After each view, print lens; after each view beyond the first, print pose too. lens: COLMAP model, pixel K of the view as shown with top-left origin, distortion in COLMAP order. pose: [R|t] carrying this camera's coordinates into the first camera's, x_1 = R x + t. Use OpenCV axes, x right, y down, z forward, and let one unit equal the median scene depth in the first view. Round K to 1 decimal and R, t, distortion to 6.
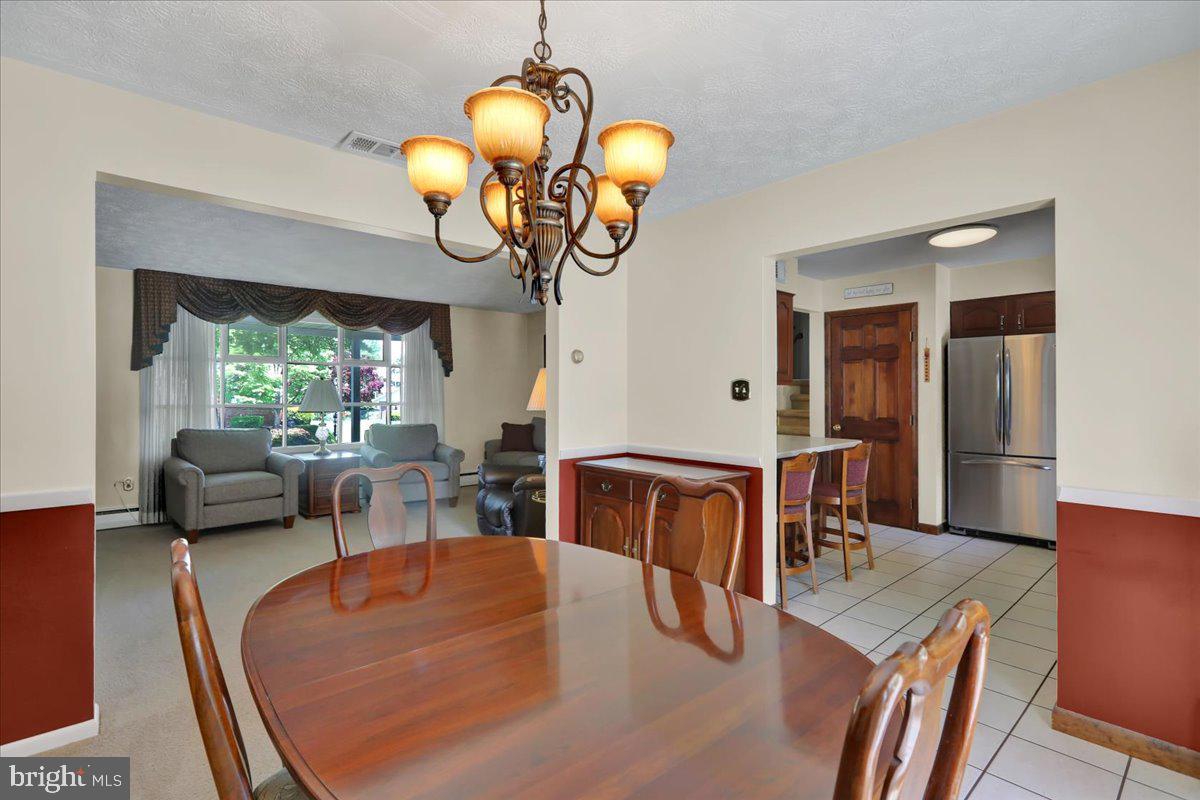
lens RADIAL K [[546.2, 0, 598.1], [0, 546.2, 390.0], [0, 0, 1]] dist [-0.001155, 0.001270]
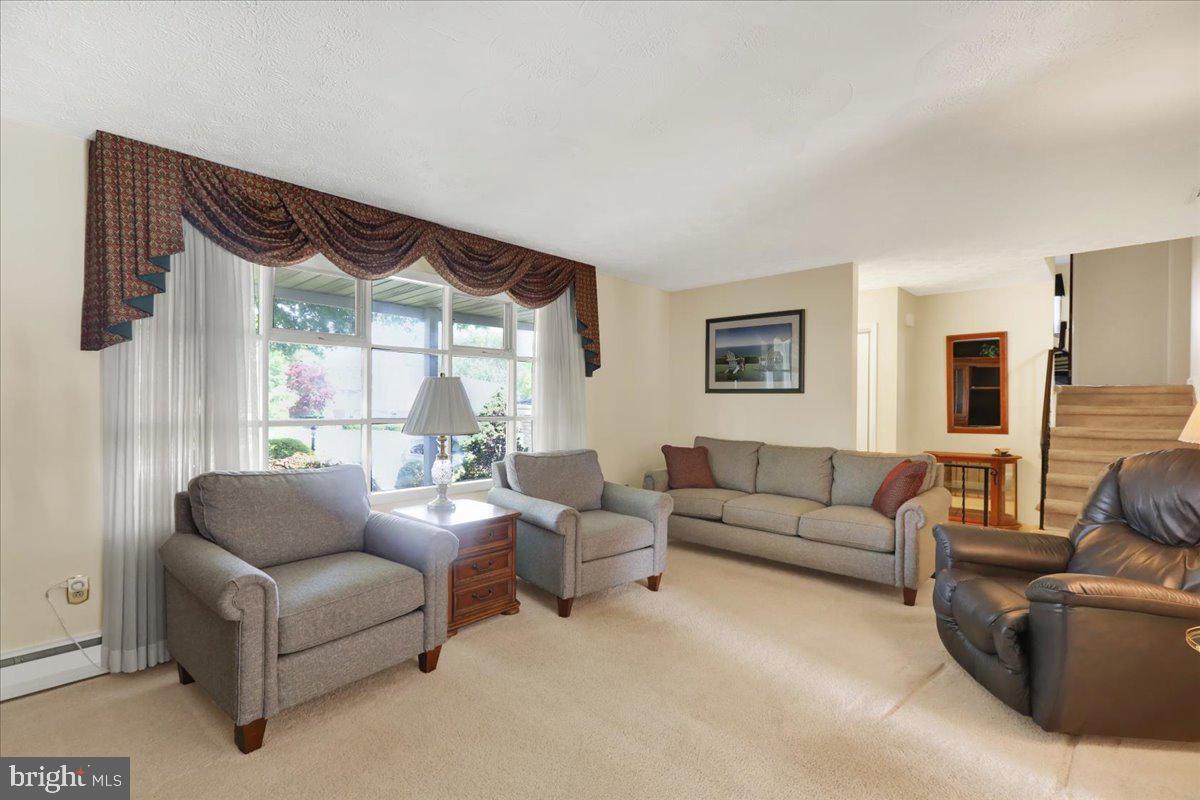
lens RADIAL K [[546.2, 0, 612.3], [0, 546.2, 406.7], [0, 0, 1]] dist [-0.001155, 0.001270]
pose [[0.995284, 0.003309, 0.096947, -0.312143], [-0.004666, 0.999894, 0.013779, 0.002639], [-0.096891, -0.014166, 0.995194, 0.340669]]
